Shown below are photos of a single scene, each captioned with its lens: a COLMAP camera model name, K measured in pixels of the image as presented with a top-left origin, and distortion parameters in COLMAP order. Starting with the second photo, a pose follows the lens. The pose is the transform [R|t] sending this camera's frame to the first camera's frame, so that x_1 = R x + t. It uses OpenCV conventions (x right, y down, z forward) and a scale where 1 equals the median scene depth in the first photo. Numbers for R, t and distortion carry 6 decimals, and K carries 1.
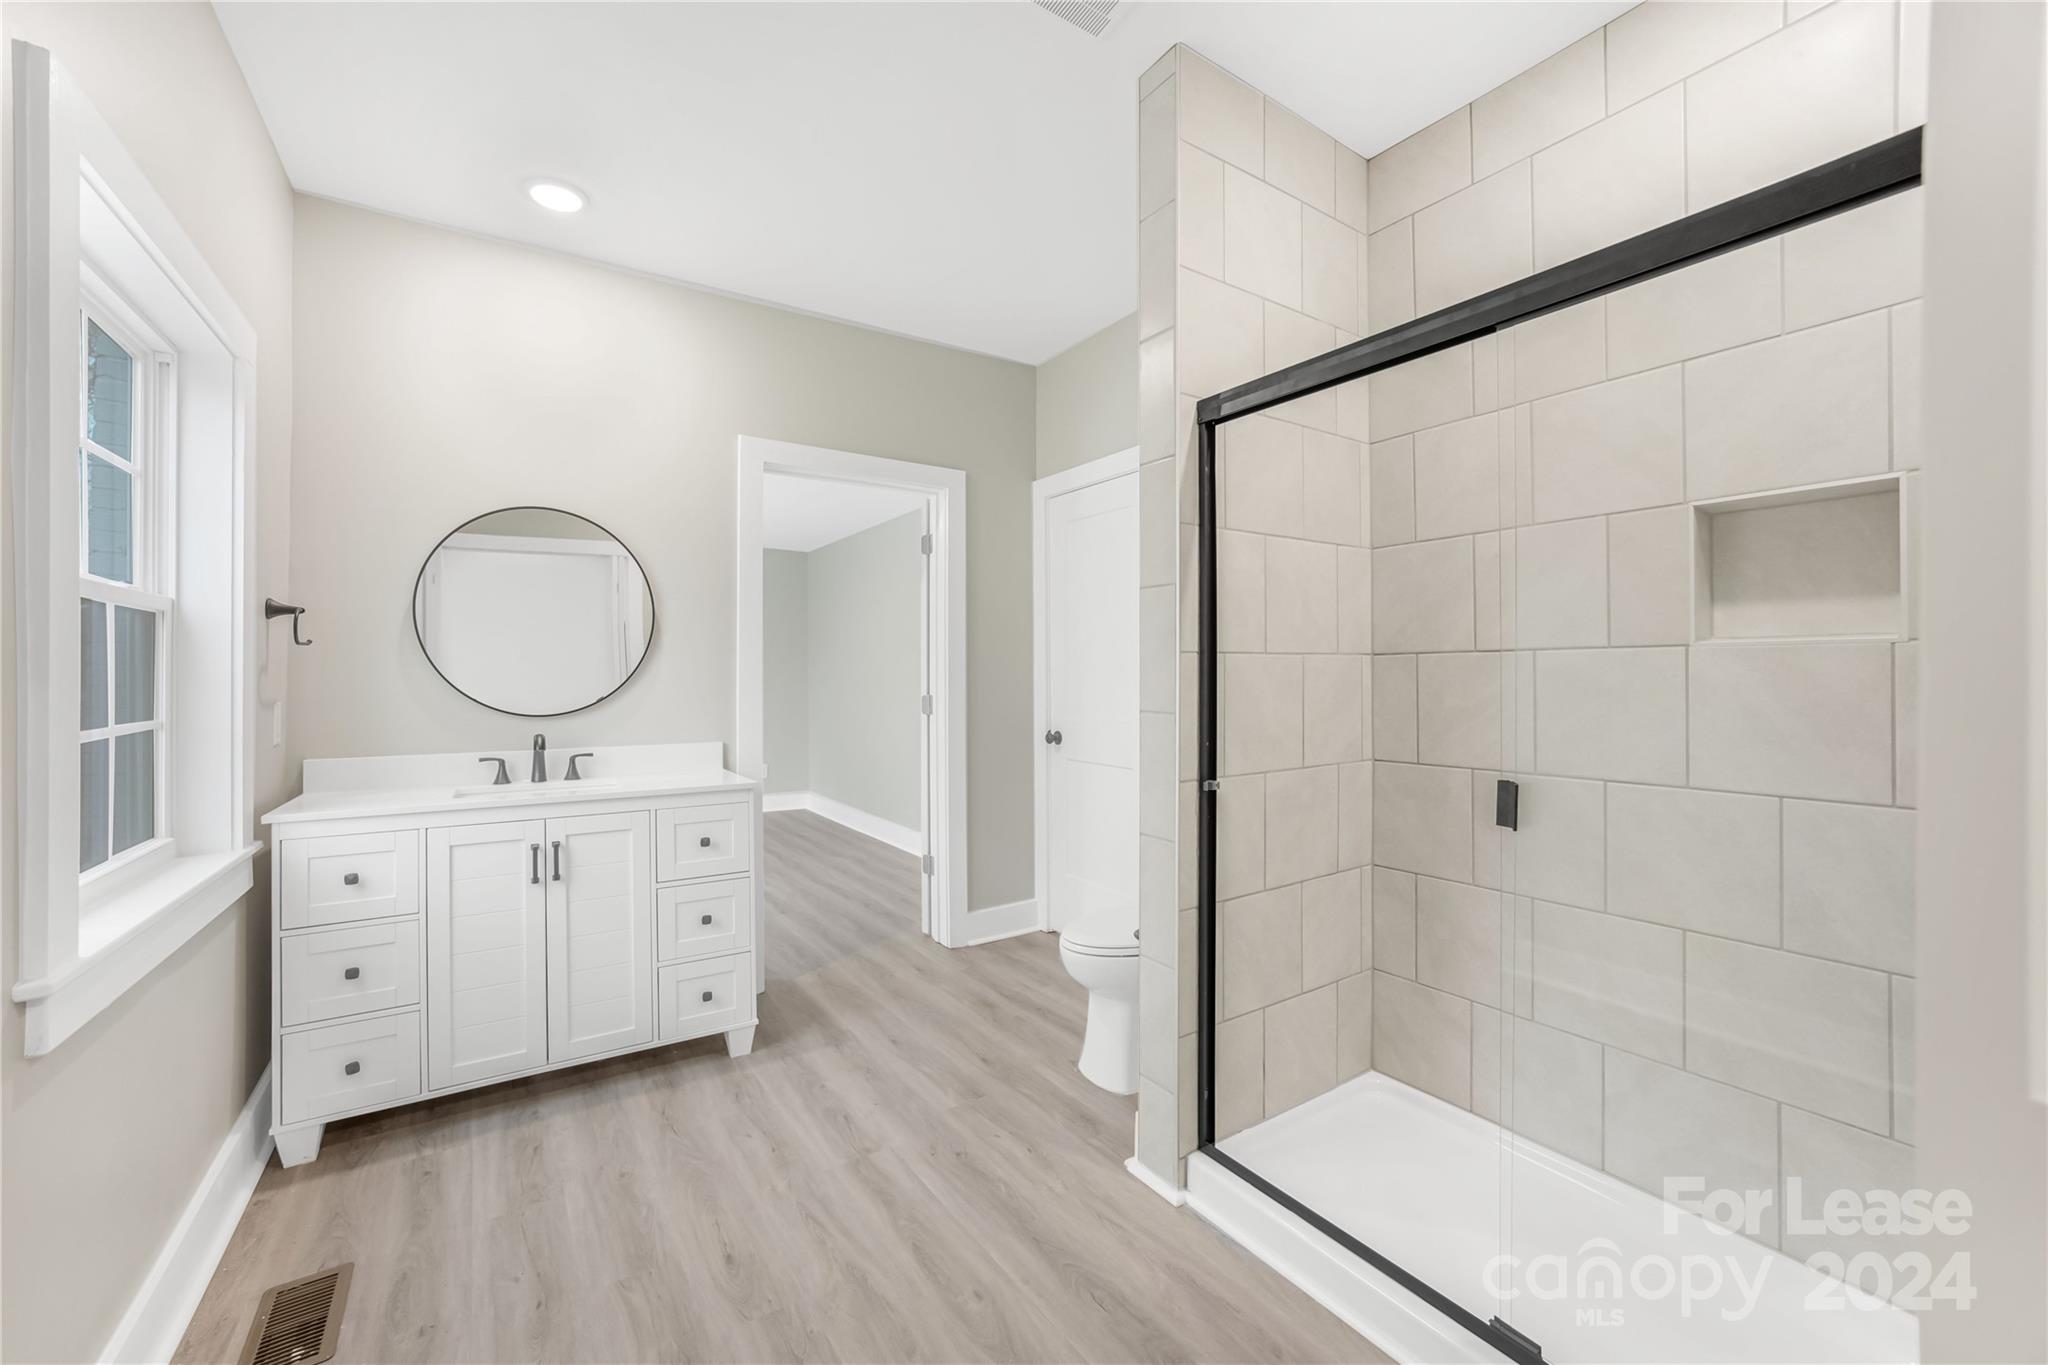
lens RADIAL K [[827.0, 0, 1034.3], [0, 827.0, 673.0], [0, 0, 1]] dist [-0.014382, 0.003045]
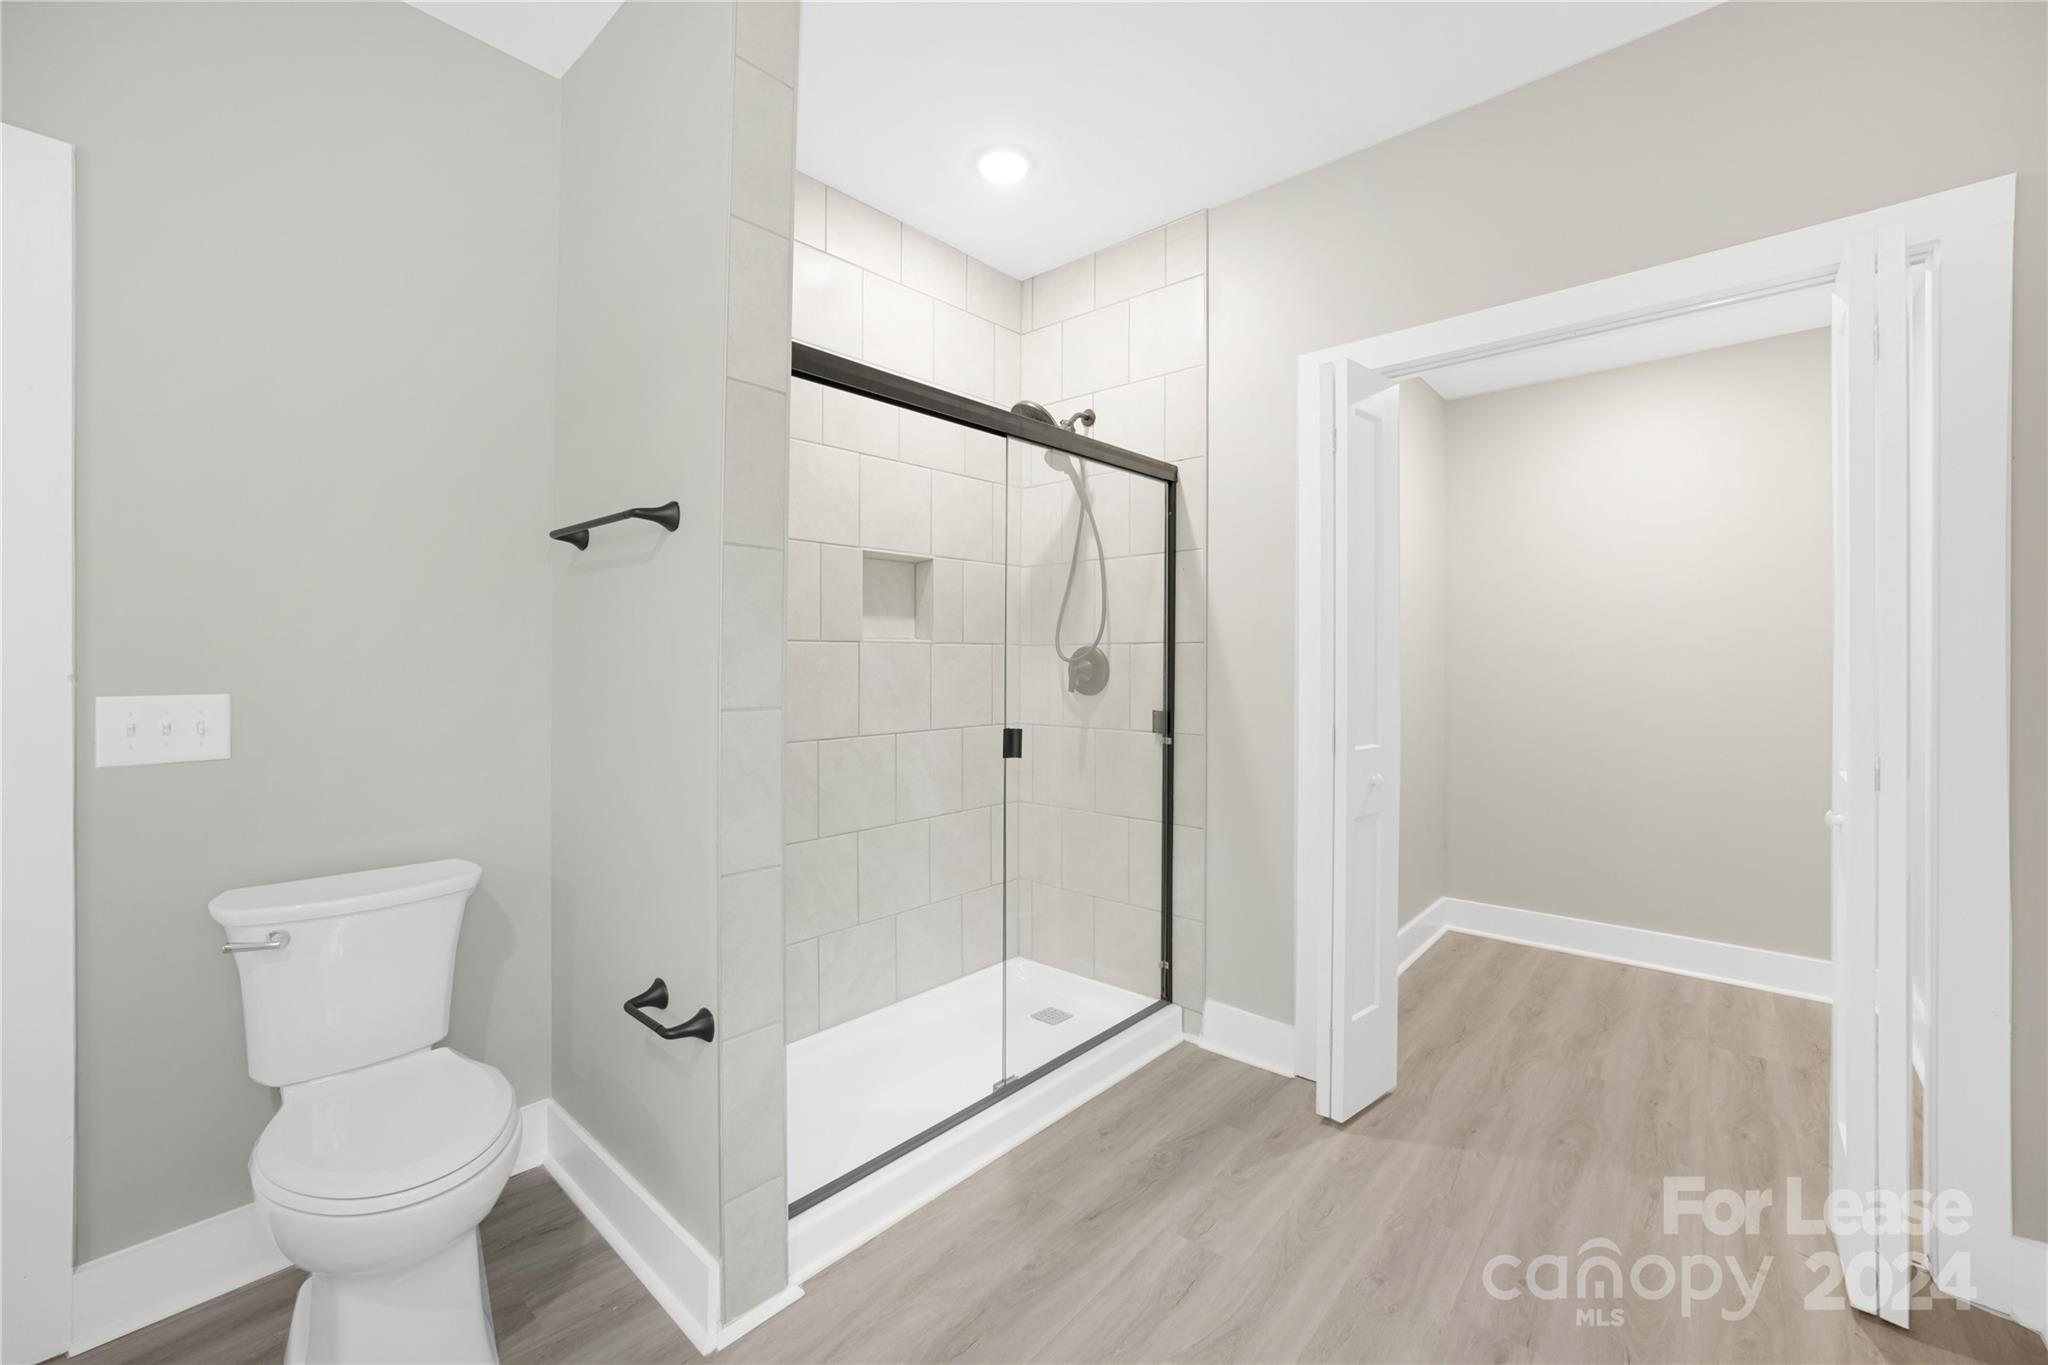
lens RADIAL K [[827.0, 0, 1034.7], [0, 827.0, 665.2], [0, 0, 1]] dist [-0.014382, 0.003045]
pose [[-0.250947, -0.005311, 0.967986, -0.811455], [0.005474, 0.999961, 0.006905, 0.001527], [-0.967985, 0.007031, -0.250908, 1.139897]]
